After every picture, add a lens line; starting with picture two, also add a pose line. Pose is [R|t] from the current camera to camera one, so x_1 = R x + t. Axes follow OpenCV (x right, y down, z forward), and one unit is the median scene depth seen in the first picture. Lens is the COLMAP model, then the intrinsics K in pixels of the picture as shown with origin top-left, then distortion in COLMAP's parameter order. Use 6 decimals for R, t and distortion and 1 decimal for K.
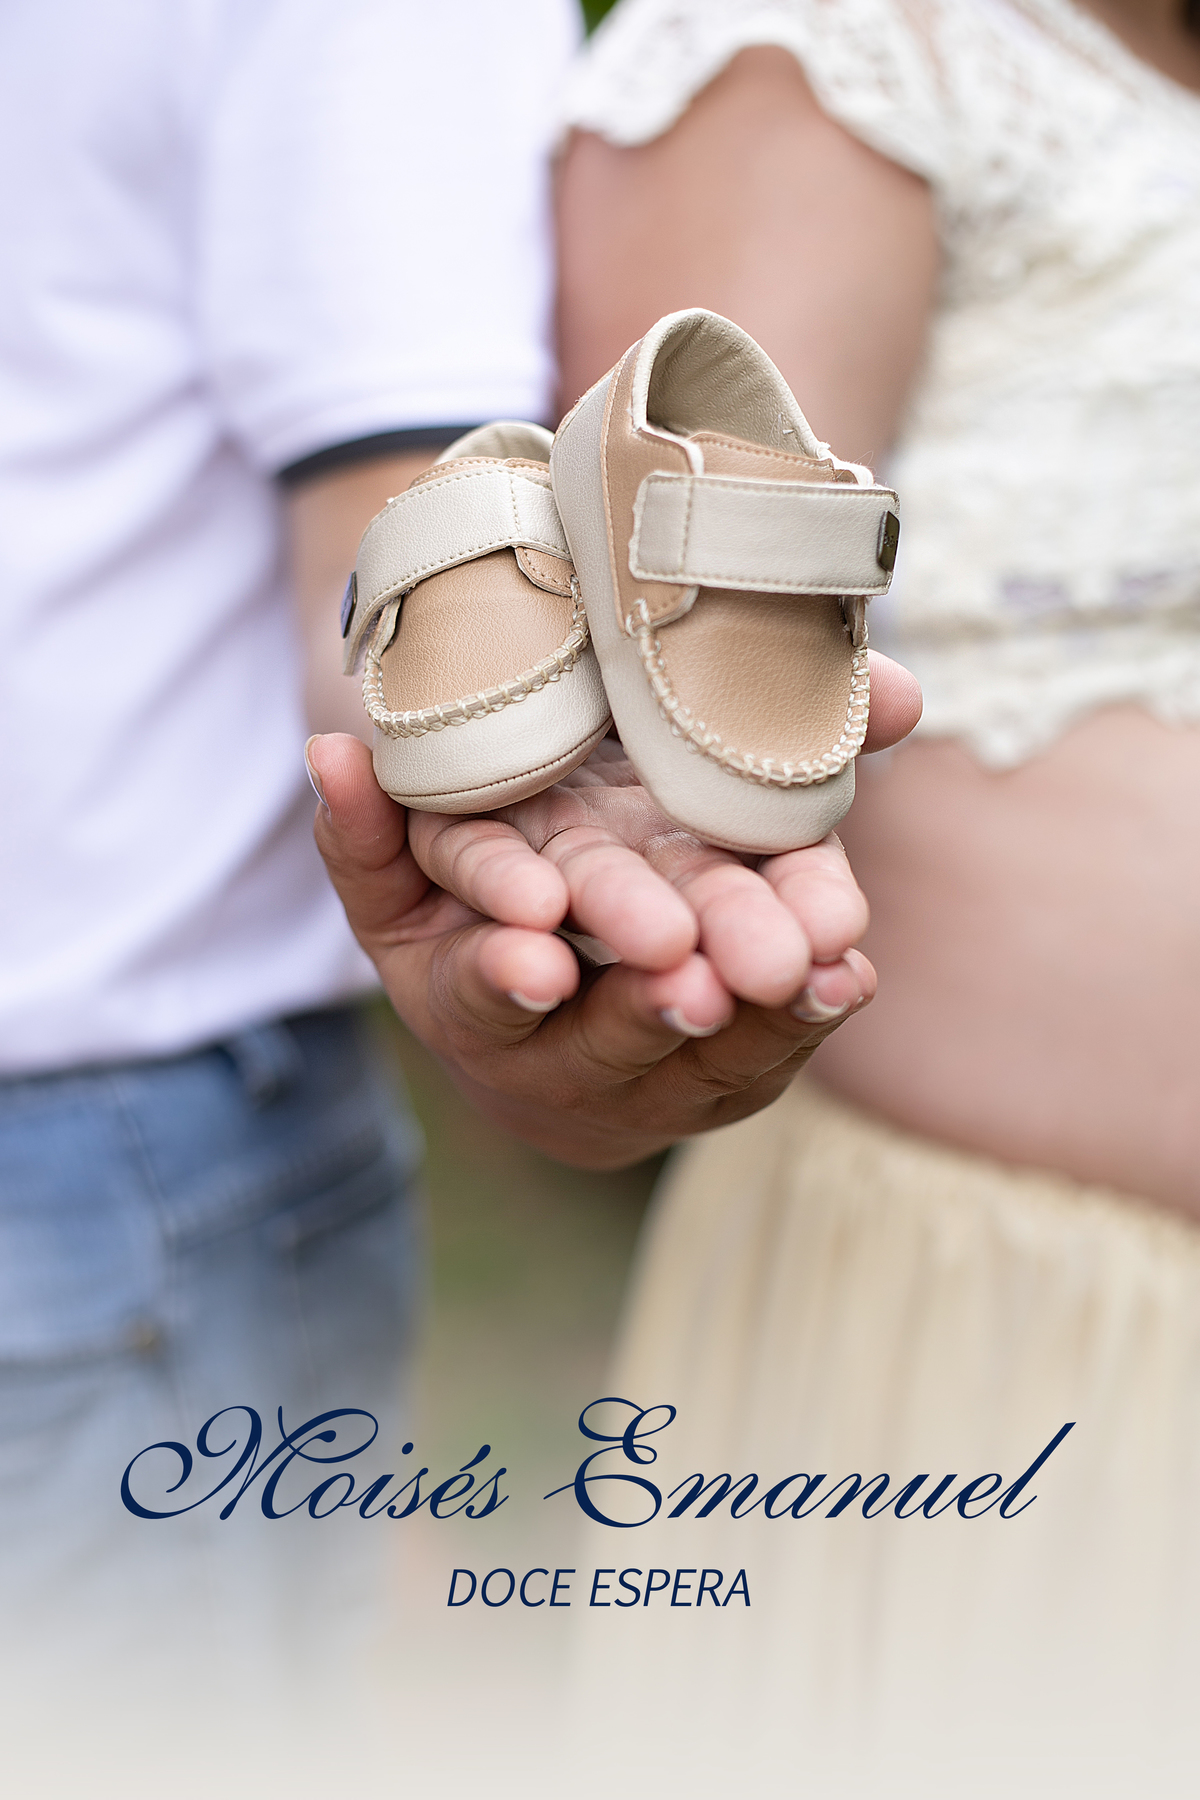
lens RADIAL K [[2667.6, 0, 668.4], [0, 2667.6, 903.8], [0, 0, 1]] dist [-0.083292, -0.026406]
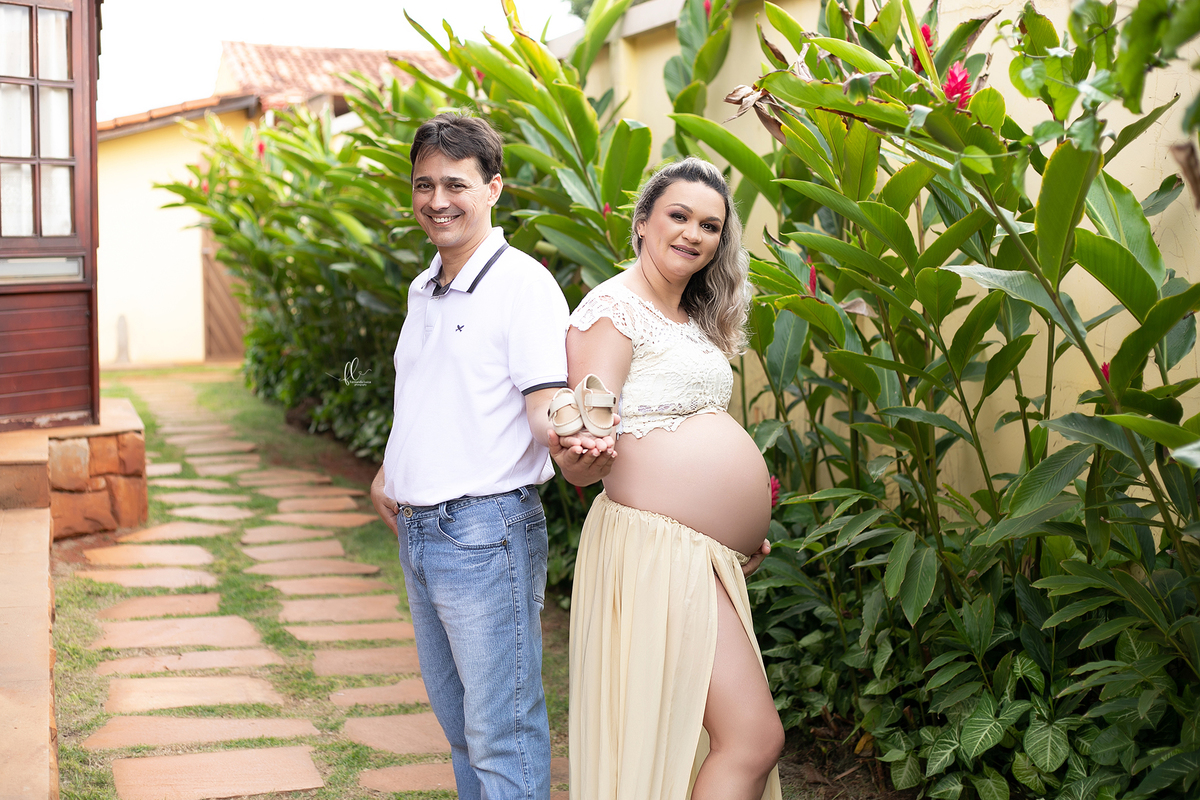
lens RADIAL K [[1778.4, 0, 593.5], [0, 1778.4, 374.6], [0, 0, 1]] dist [-0.083292, -0.026406]
pose [[0.999267, -0.038166, 0.003038, -0.002741], [0.038199, 0.988461, -0.146581, 0.422361], [0.002592, 0.146589, 0.989194, -3.203470]]
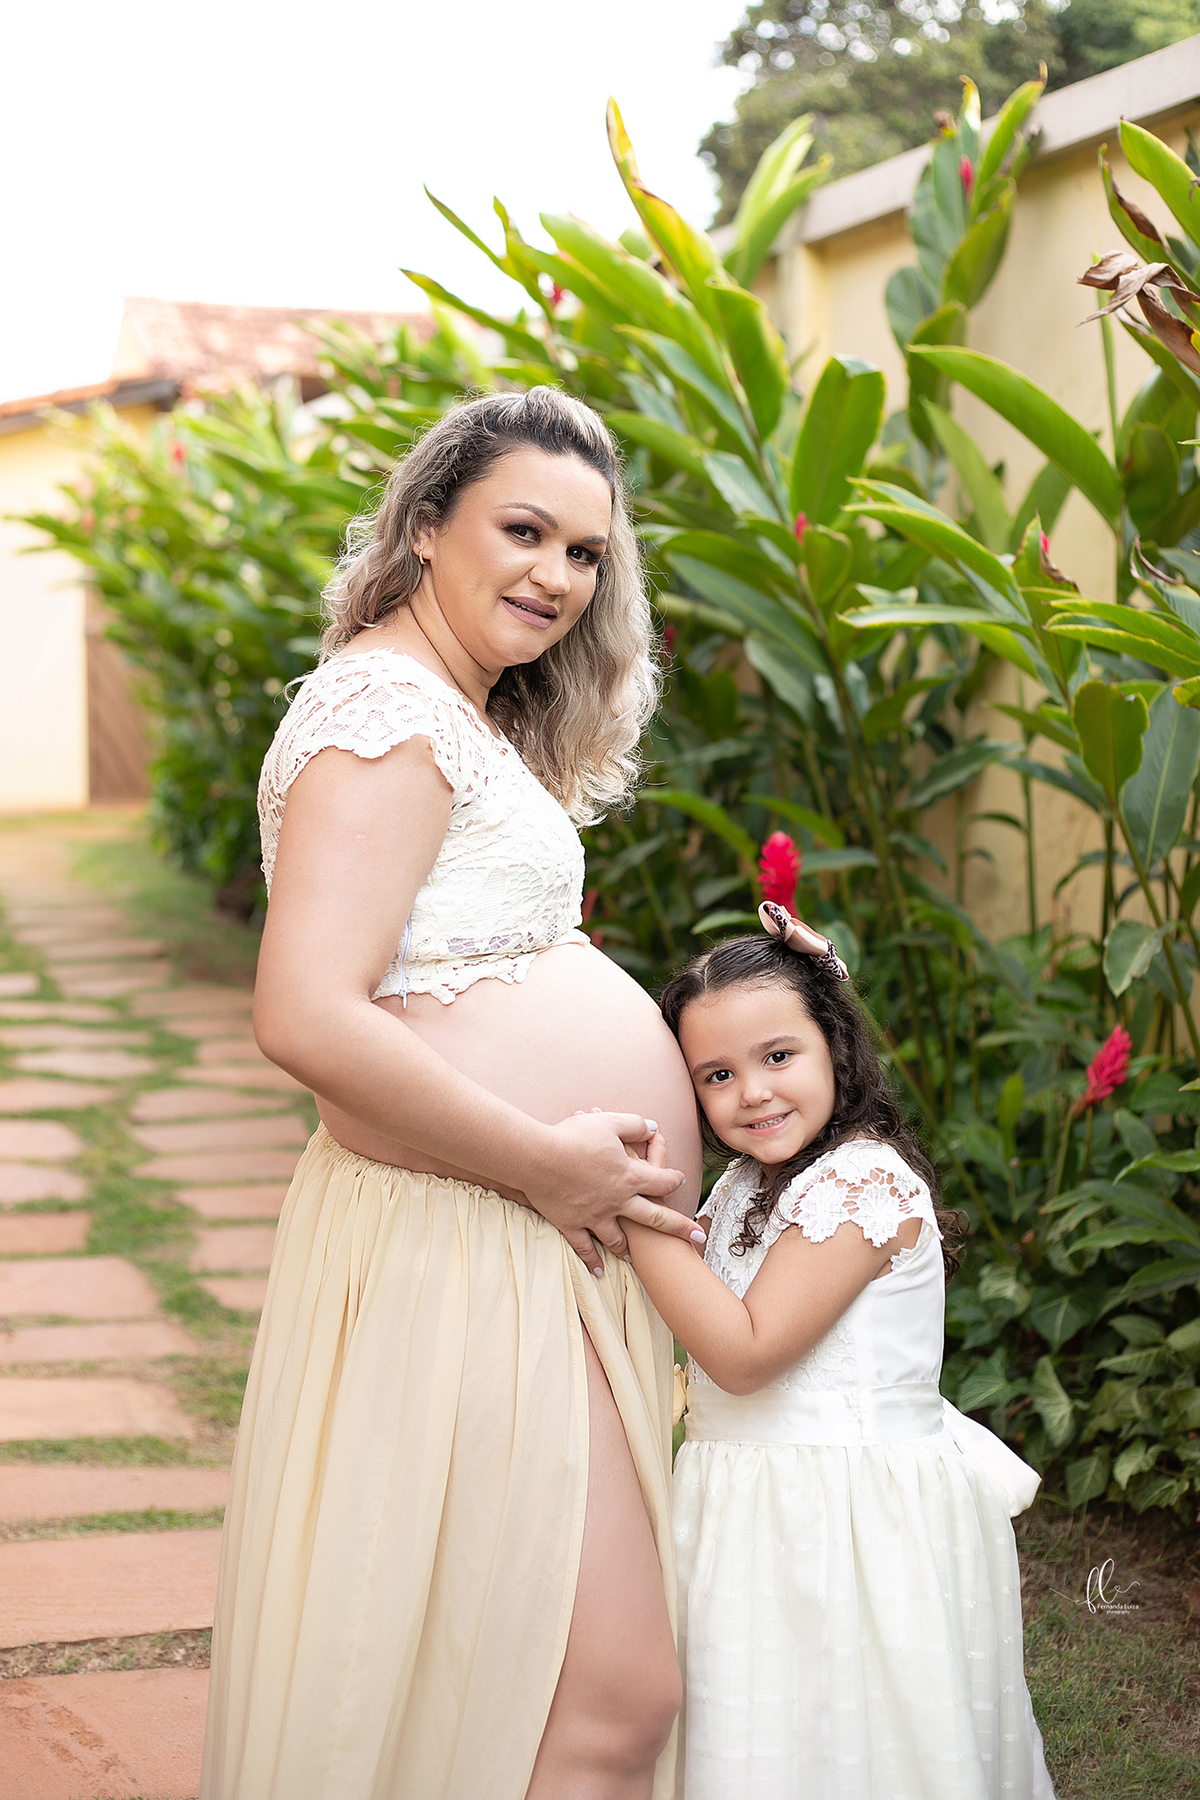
lens RADIAL K [[2760.4, 0, 626.7], [0, 2760.4, 820.8], [0, 0, 1]] dist [-0.079429, -0.123282]
pose [[0.999297, -0.029831, -0.022713, -0.107179], [0.026045, 0.988067, -0.151805, 0.308723], [0.026971, 0.151106, 0.988150, -2.445660]]
